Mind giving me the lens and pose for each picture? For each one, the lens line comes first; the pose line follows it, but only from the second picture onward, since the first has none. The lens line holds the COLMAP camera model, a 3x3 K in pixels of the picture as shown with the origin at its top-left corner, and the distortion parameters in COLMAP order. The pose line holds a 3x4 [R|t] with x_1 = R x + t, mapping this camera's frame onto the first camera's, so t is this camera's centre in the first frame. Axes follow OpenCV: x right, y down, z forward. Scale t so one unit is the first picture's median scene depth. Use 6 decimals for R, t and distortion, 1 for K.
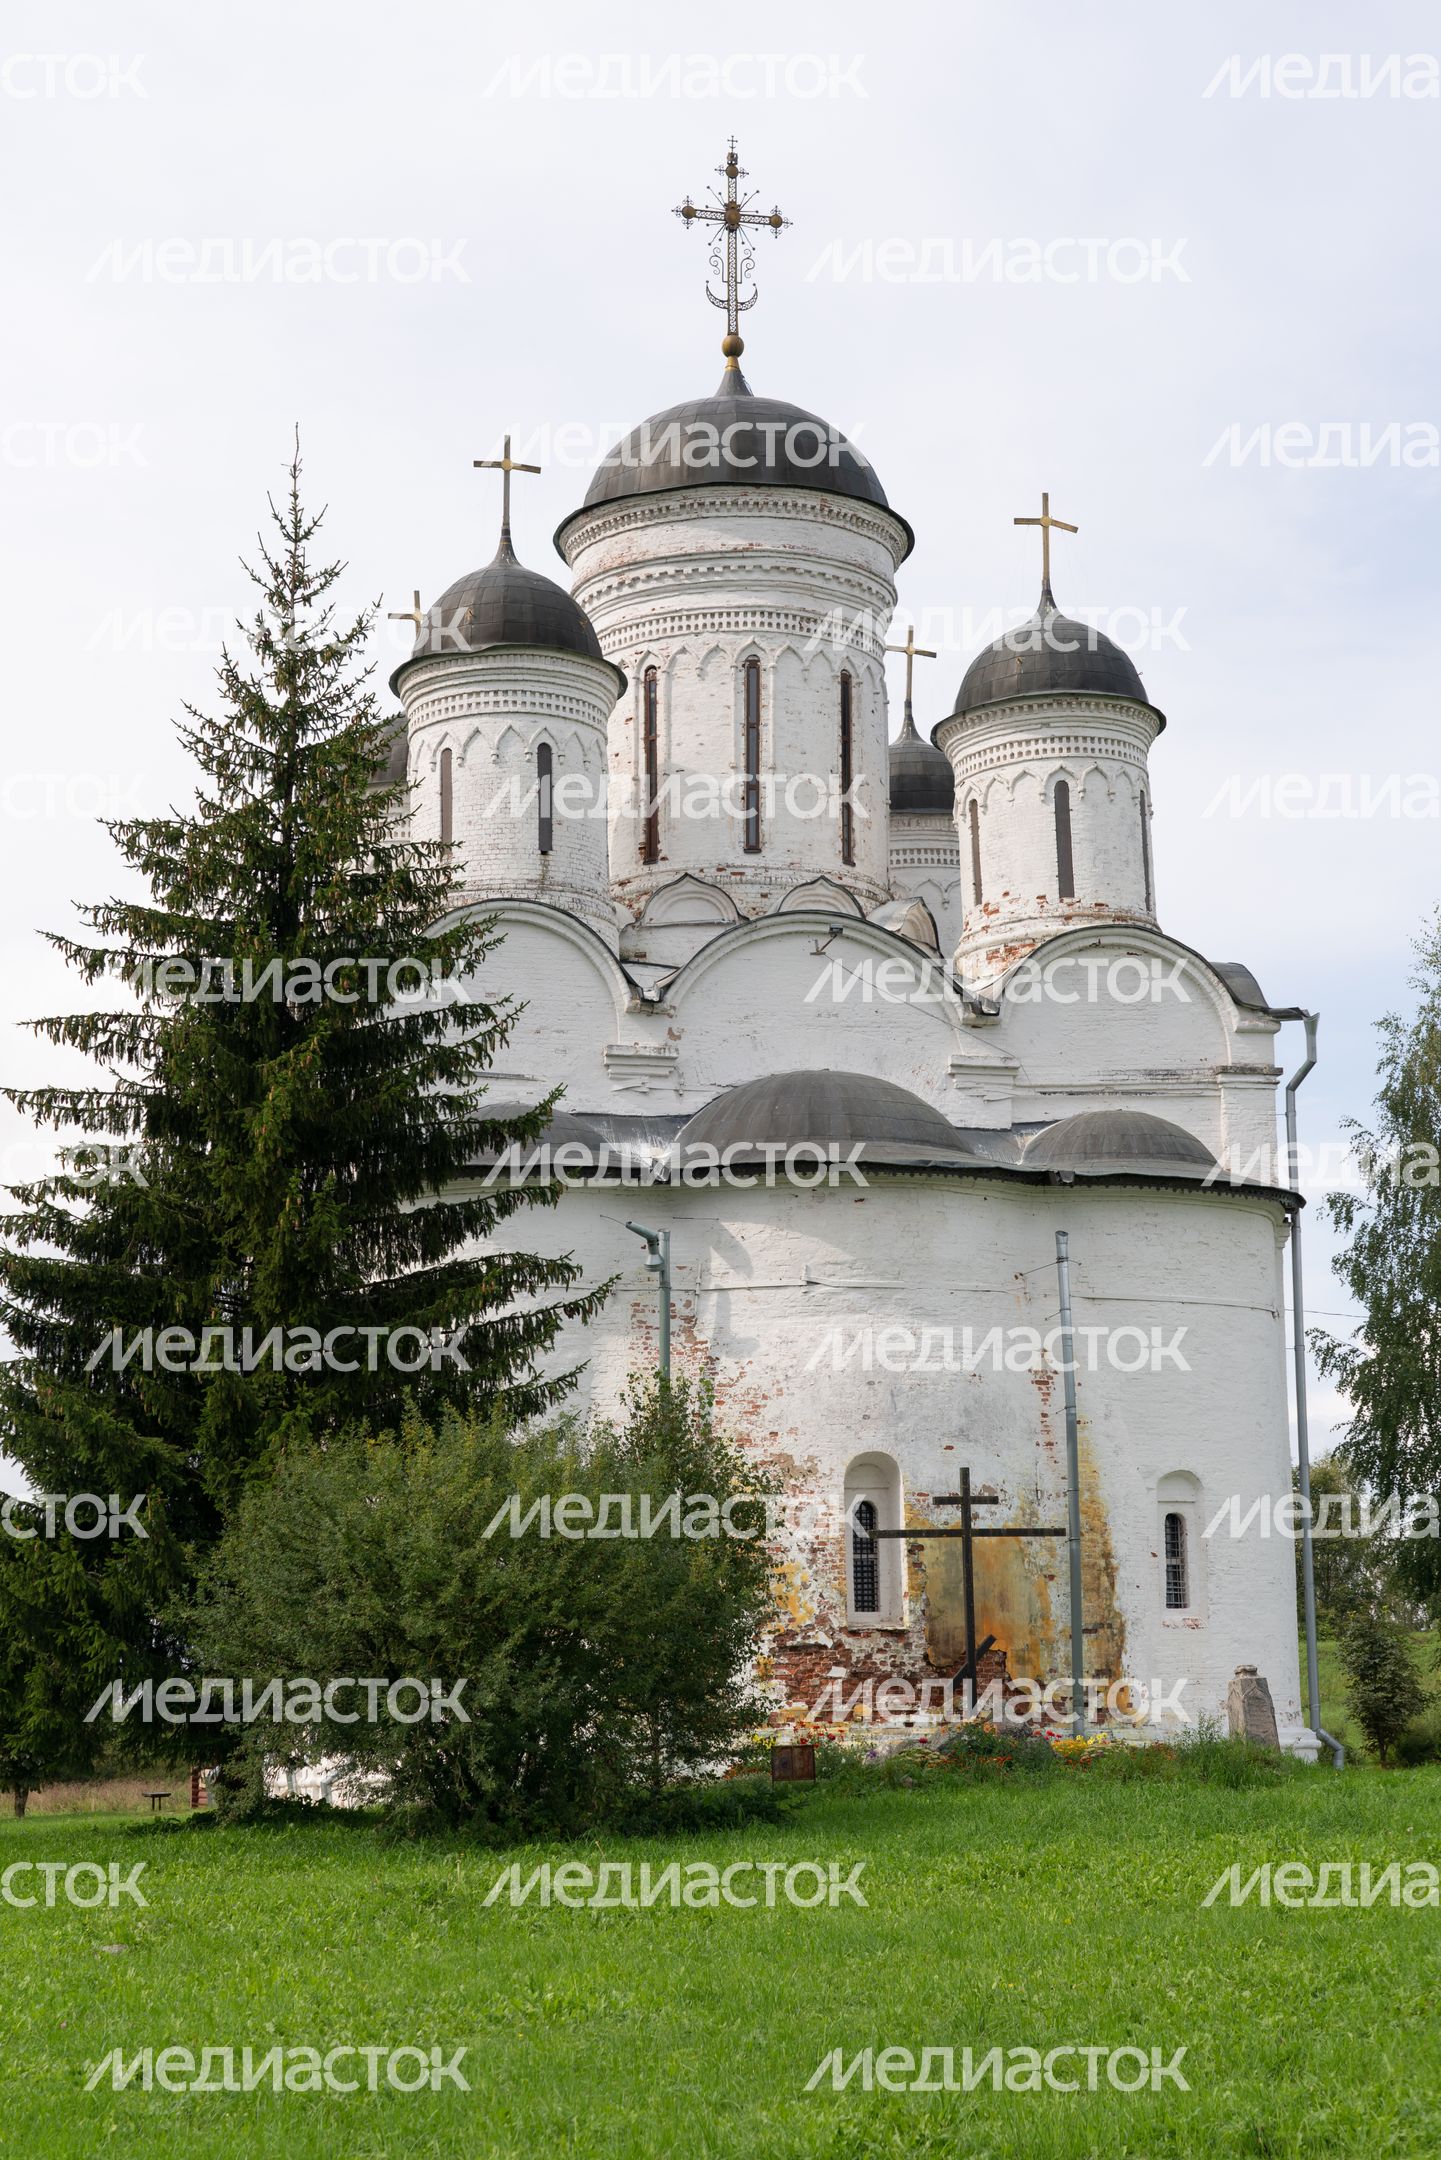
lens RADIAL K [[3356.5, 0, 720.5], [0, 3356.5, 1149.3], [0, 0, 1]] dist [0.050579, 0.008664]
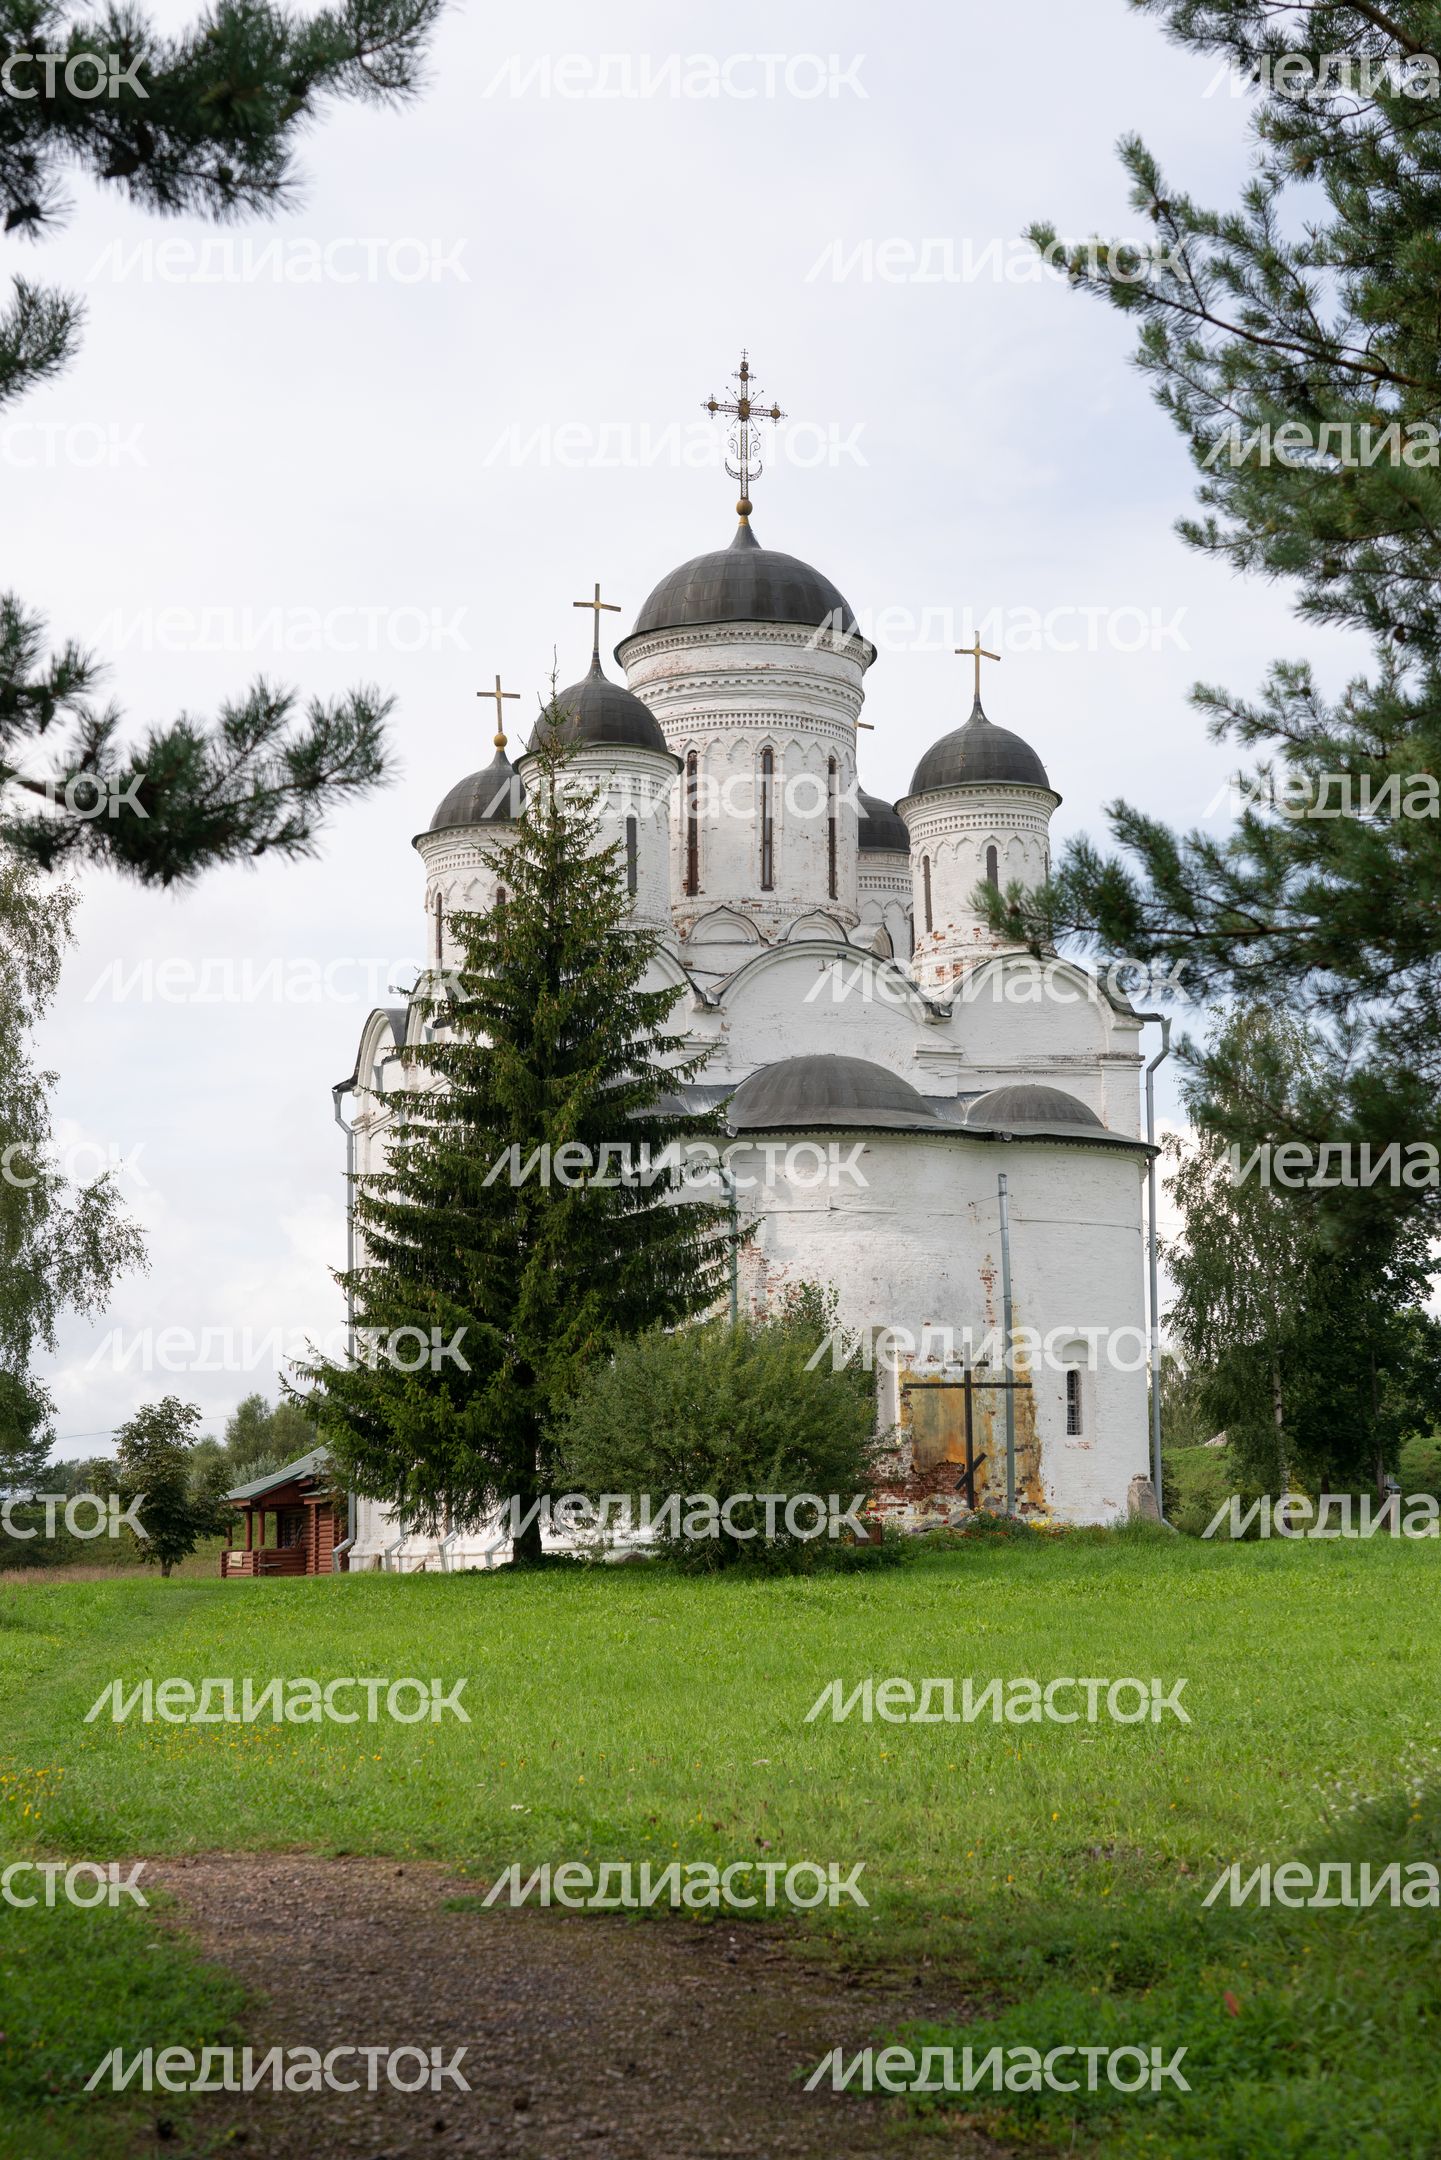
lens RADIAL K [[3059.3, 0, 719.2], [0, 3059.3, 1144.8], [0, 0, 1]] dist [0.031402, 0.021055]
pose [[0.996348, 0.014859, 0.084088, -0.119133], [-0.018572, 0.998878, 0.043554, -0.039390], [-0.083346, -0.044957, 0.995506, -0.270283]]
